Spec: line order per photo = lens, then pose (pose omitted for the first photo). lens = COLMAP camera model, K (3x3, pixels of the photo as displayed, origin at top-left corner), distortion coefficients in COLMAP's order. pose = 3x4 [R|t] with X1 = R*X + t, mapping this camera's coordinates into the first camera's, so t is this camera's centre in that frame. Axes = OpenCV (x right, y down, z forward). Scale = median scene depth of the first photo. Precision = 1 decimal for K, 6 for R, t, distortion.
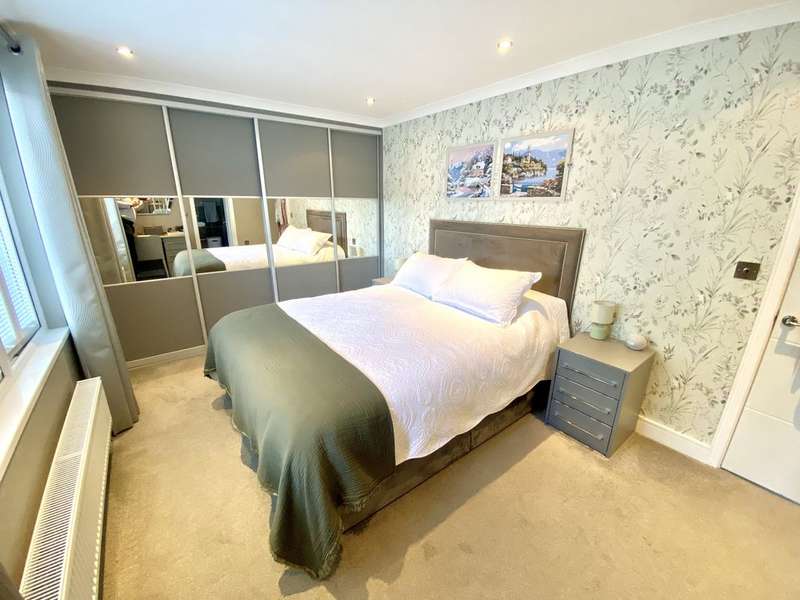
lens RADIAL K [[323.0, 0, 396.2], [0, 323.0, 302.4], [0, 0, 1]] dist [0.013112, -0.016926]
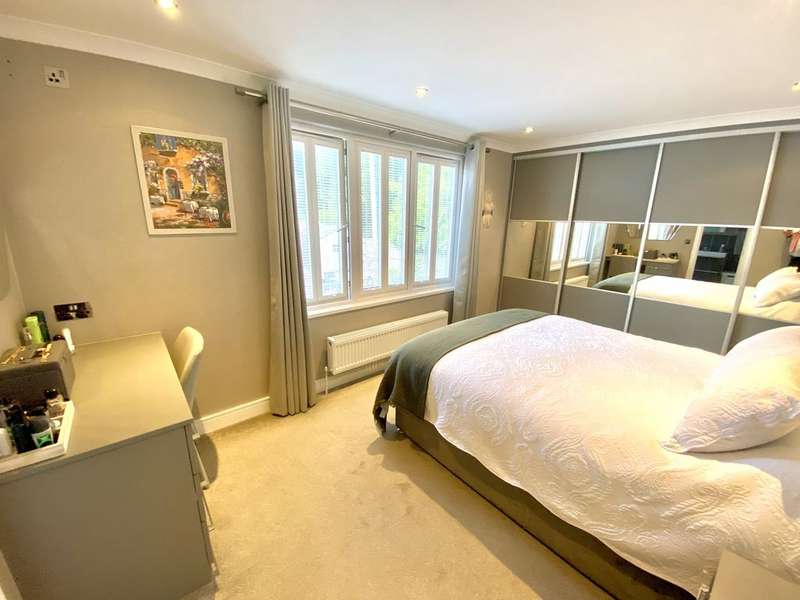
lens RADIAL K [[323.0, 0, 399.4], [0, 323.0, 301.9], [0, 0, 1]] dist [0.013112, -0.016926]
pose [[0.053032, 0.248394, -0.967206, 0.767442], [-0.321280, 0.921315, 0.218992, -0.129444], [0.945498, 0.299131, 0.128663, 0.384023]]
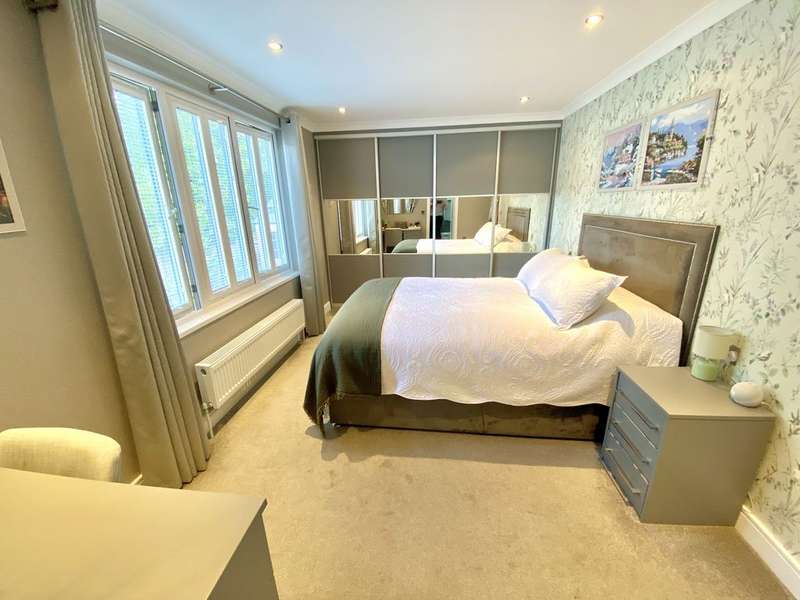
lens RADIAL K [[323.0, 0, 398.2], [0, 323.0, 302.2], [0, 0, 1]] dist [0.013112, -0.016926]
pose [[0.723651, 0.180554, -0.666130, 0.576536], [-0.180365, 0.981107, 0.069988, 0.018119], [0.666181, 0.069499, 0.742545, 0.011120]]
